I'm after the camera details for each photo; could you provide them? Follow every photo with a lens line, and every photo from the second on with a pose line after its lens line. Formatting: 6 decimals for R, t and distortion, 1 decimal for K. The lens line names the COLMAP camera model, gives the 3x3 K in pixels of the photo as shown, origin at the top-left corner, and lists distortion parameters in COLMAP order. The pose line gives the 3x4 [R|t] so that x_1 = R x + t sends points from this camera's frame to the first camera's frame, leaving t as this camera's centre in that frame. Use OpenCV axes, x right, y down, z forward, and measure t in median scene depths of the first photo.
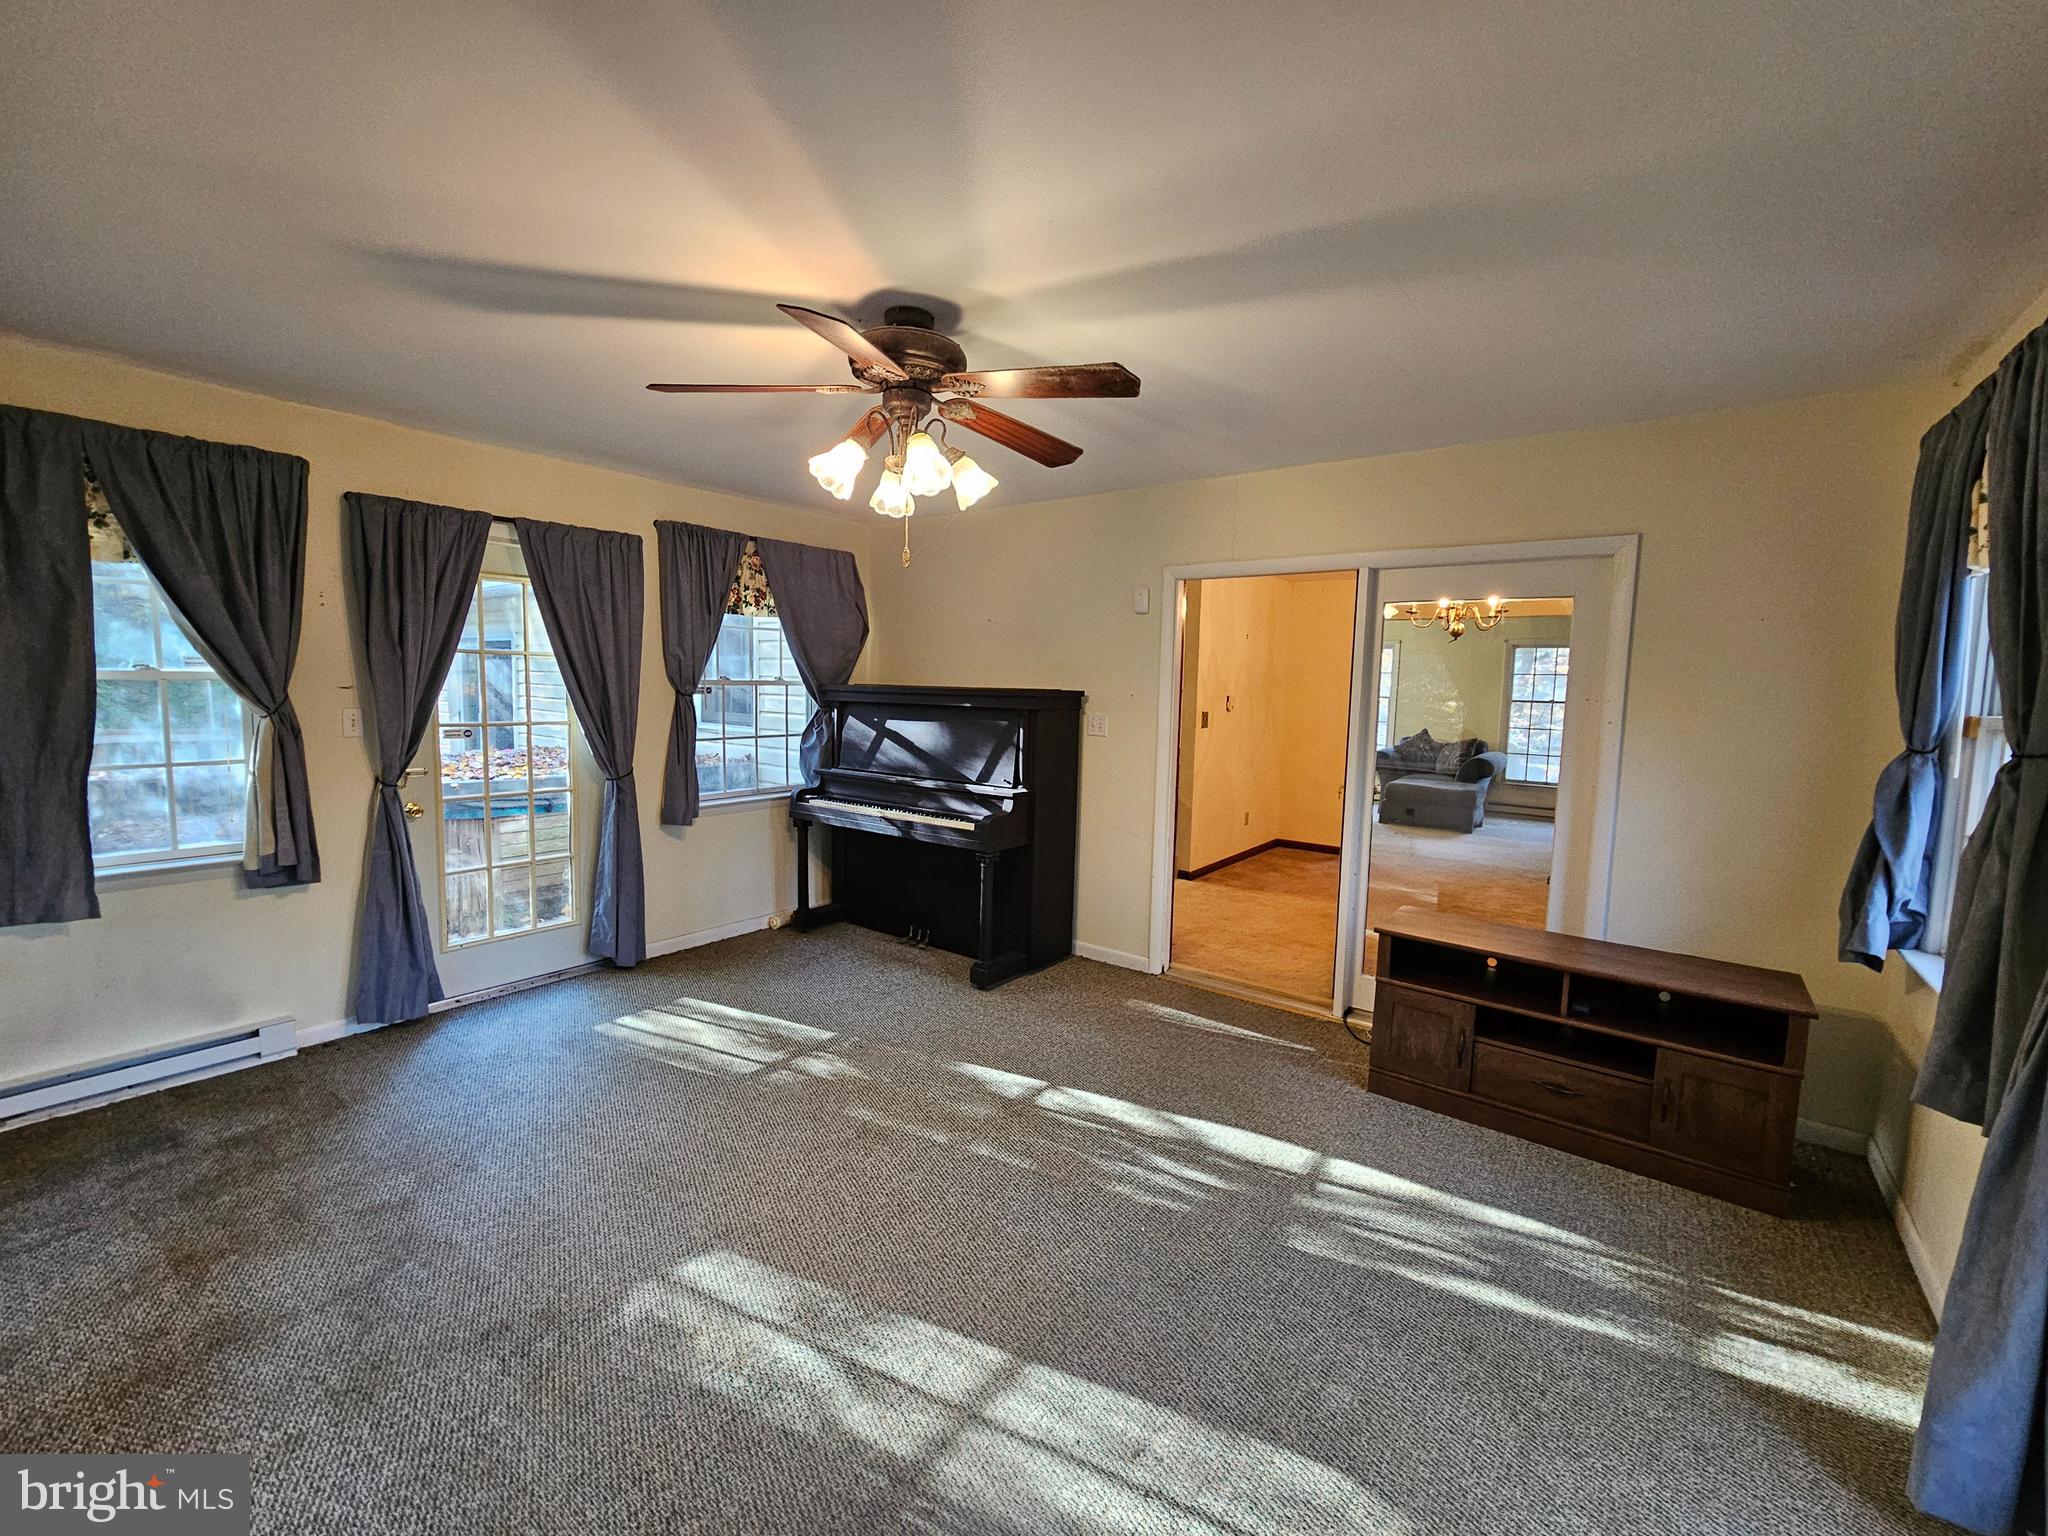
lens RADIAL K [[837.0, 0, 1016.3], [0, 837.0, 761.1], [0, 0, 1]] dist [0.001980, 0.000266]
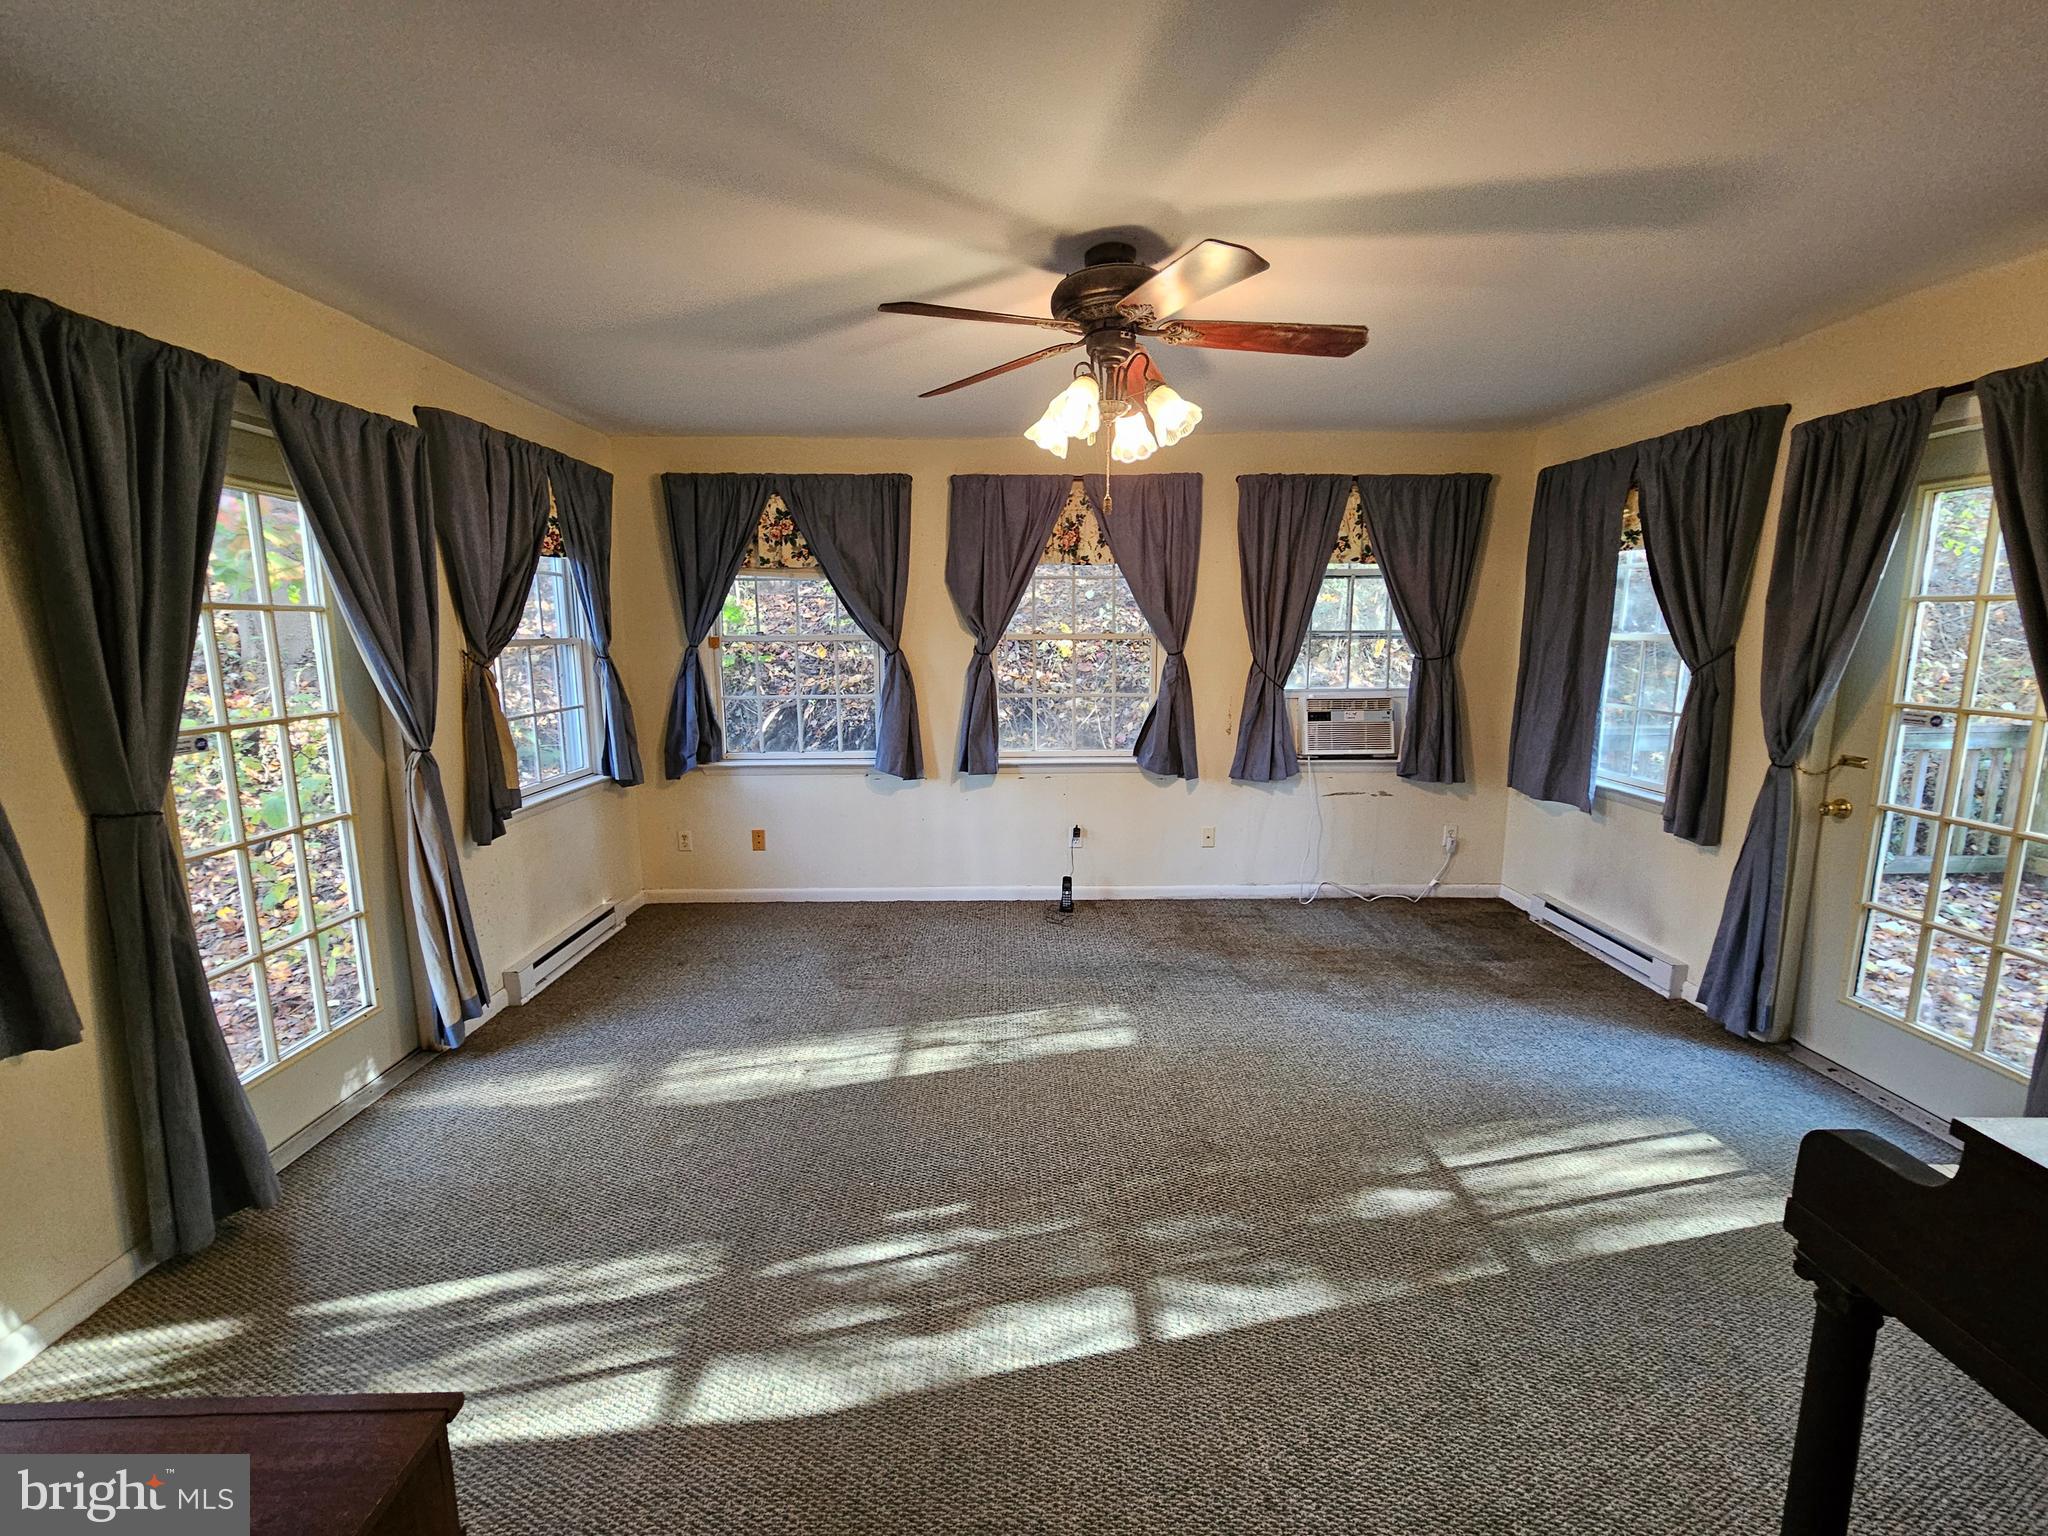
lens RADIAL K [[837.0, 0, 1016.3], [0, 837.0, 761.1], [0, 0, 1]] dist [0.001980, 0.000266]
pose [[-0.788879, 0.076600, -0.609756, 0.495803], [-0.070532, 0.974360, 0.213655, -0.131936], [0.610488, 0.211555, -0.763249, 1.492942]]
